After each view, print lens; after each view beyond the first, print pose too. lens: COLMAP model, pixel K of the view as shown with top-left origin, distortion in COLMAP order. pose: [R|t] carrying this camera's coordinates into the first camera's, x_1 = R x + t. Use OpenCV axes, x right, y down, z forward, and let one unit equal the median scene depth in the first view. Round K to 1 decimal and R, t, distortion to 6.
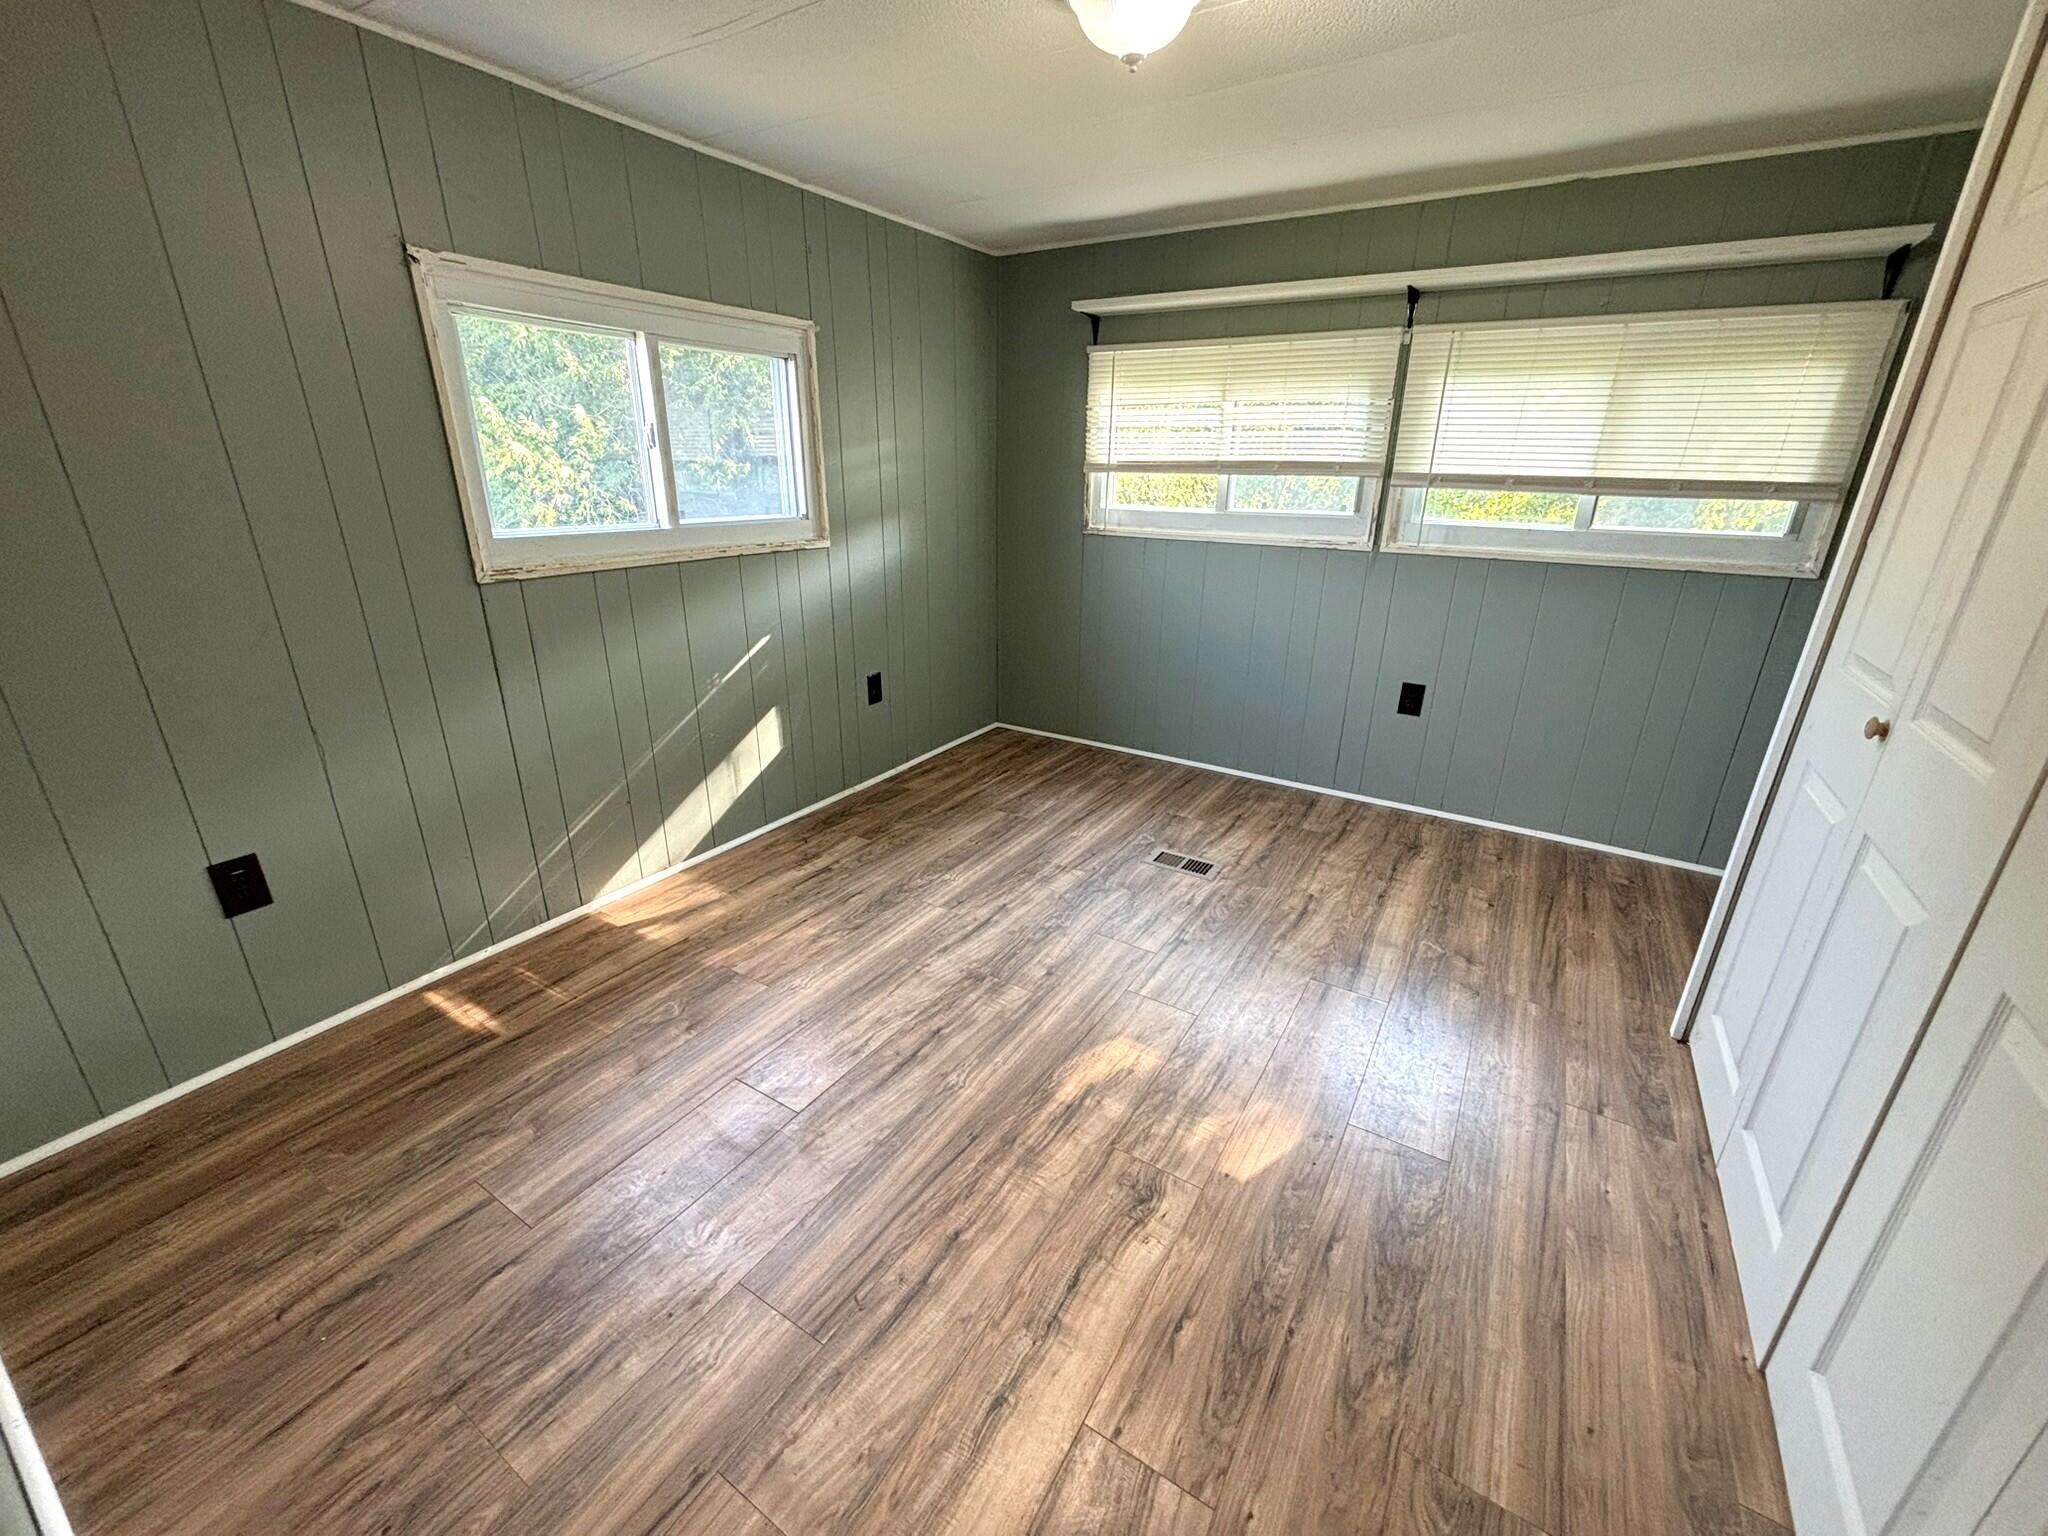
lens RADIAL K [[824.8, 0, 1021.3], [0, 824.8, 768.8], [0, 0, 1]] dist [0.001545, 0.001101]
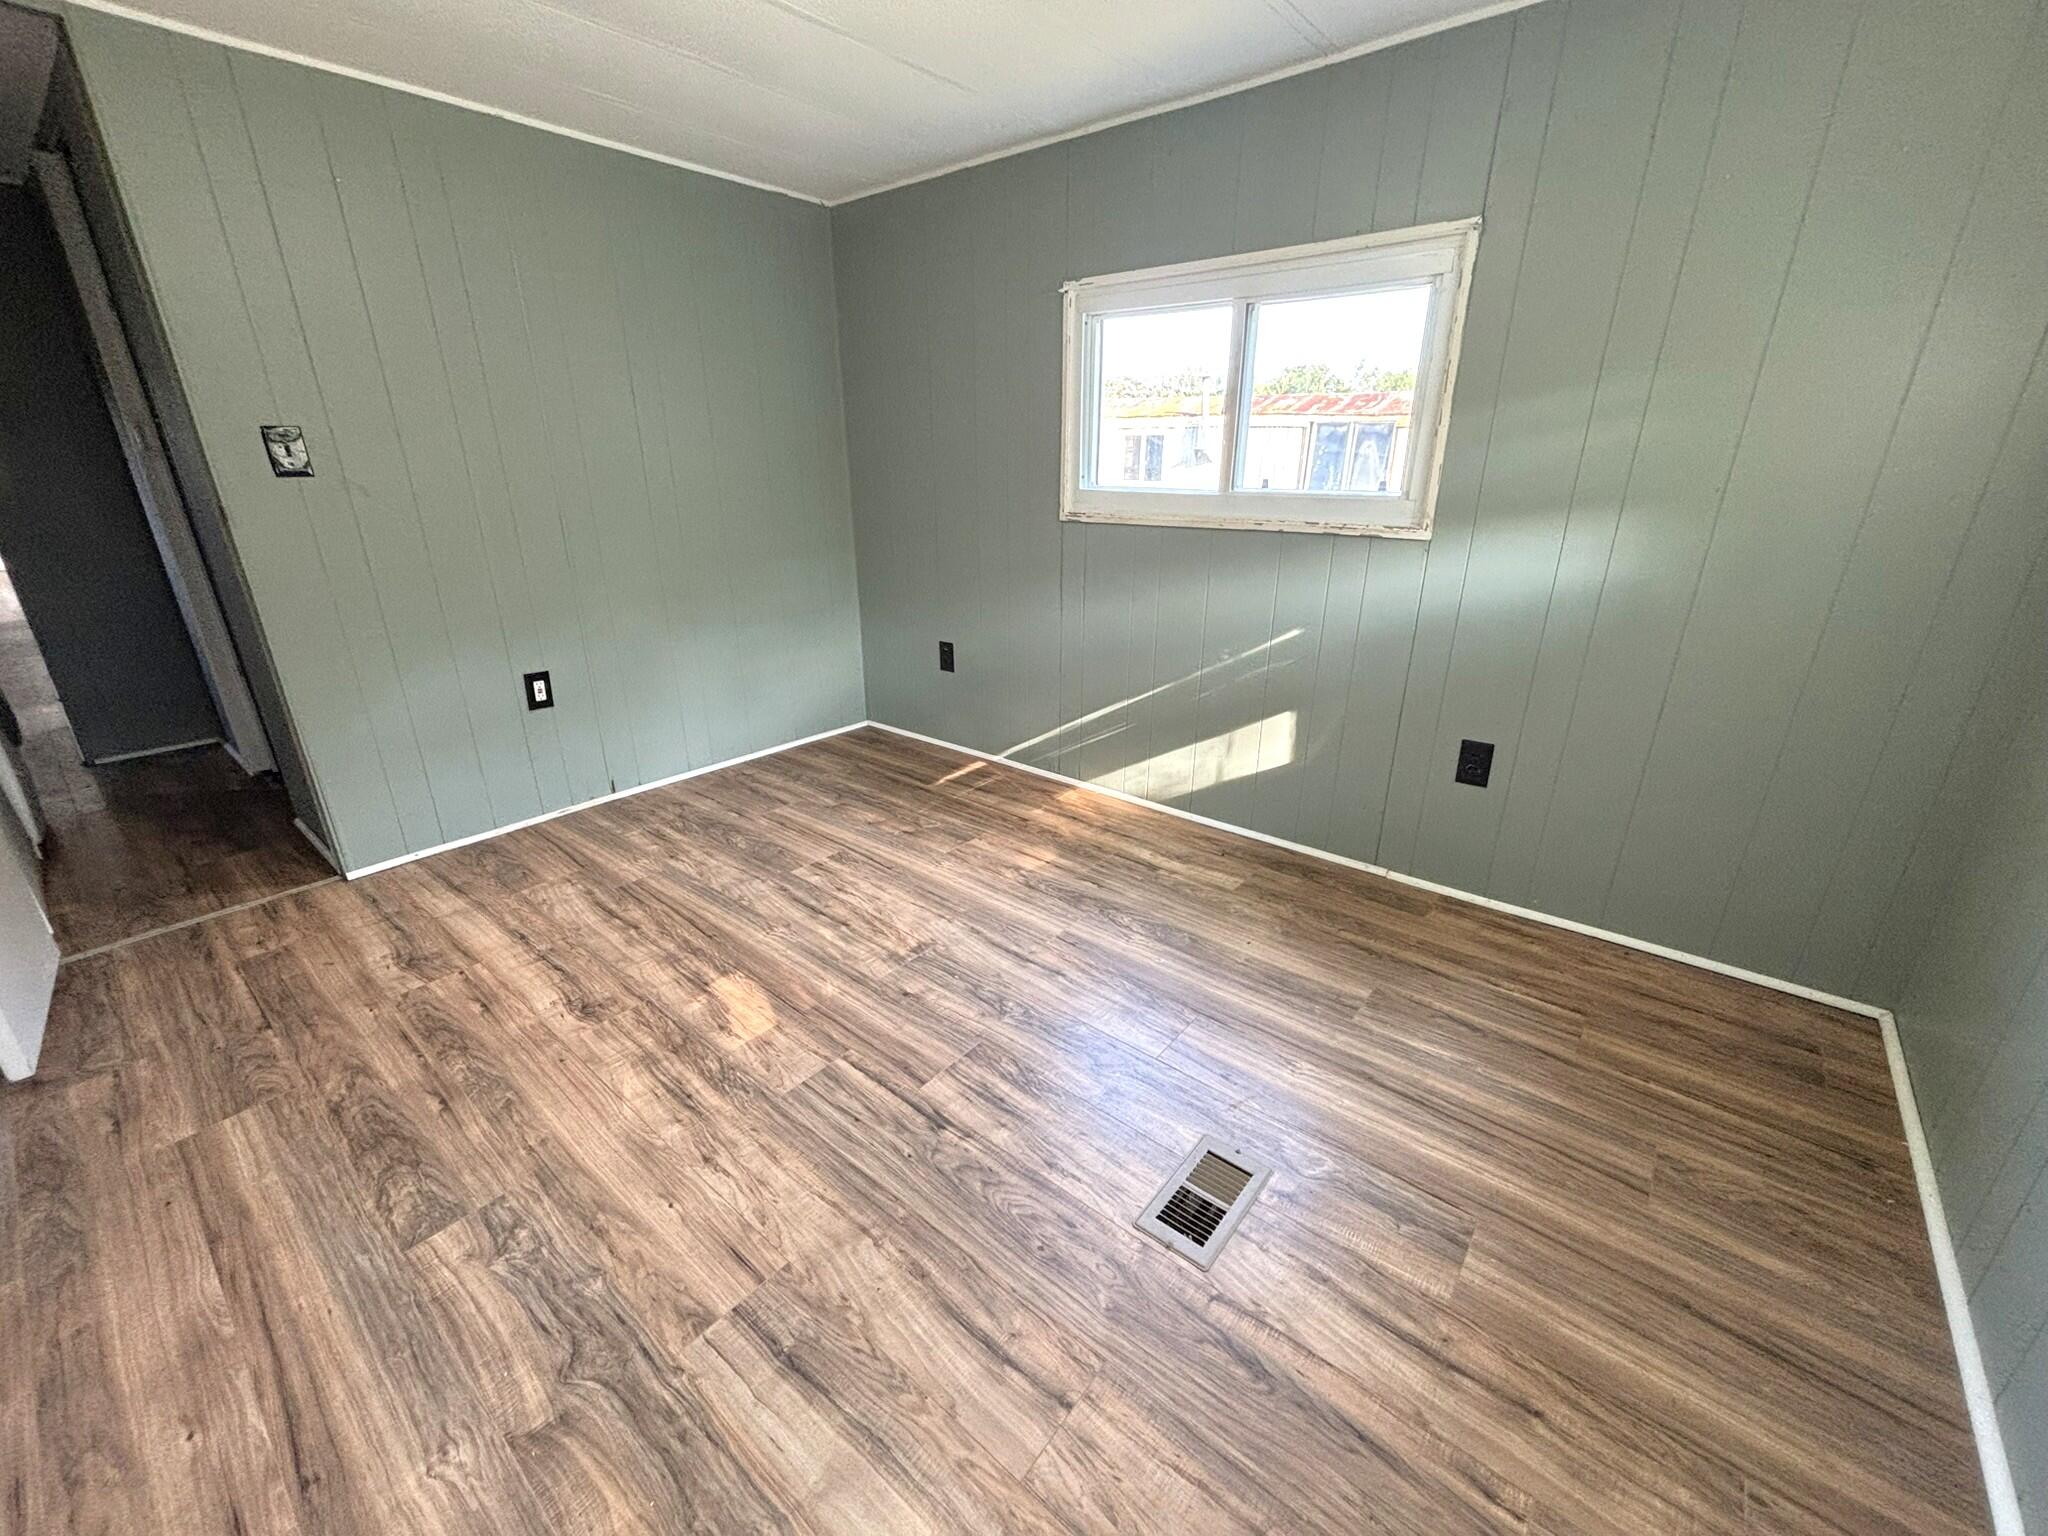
lens RADIAL K [[824.8, 0, 1019.3], [0, 824.8, 762.7], [0, 0, 1]] dist [0.001545, 0.001101]
pose [[-0.133067, 0.338987, -0.931333, 0.643099], [-0.343169, 0.865804, 0.364167, -0.281515], [0.929800, 0.368063, 0.001120, 0.862396]]
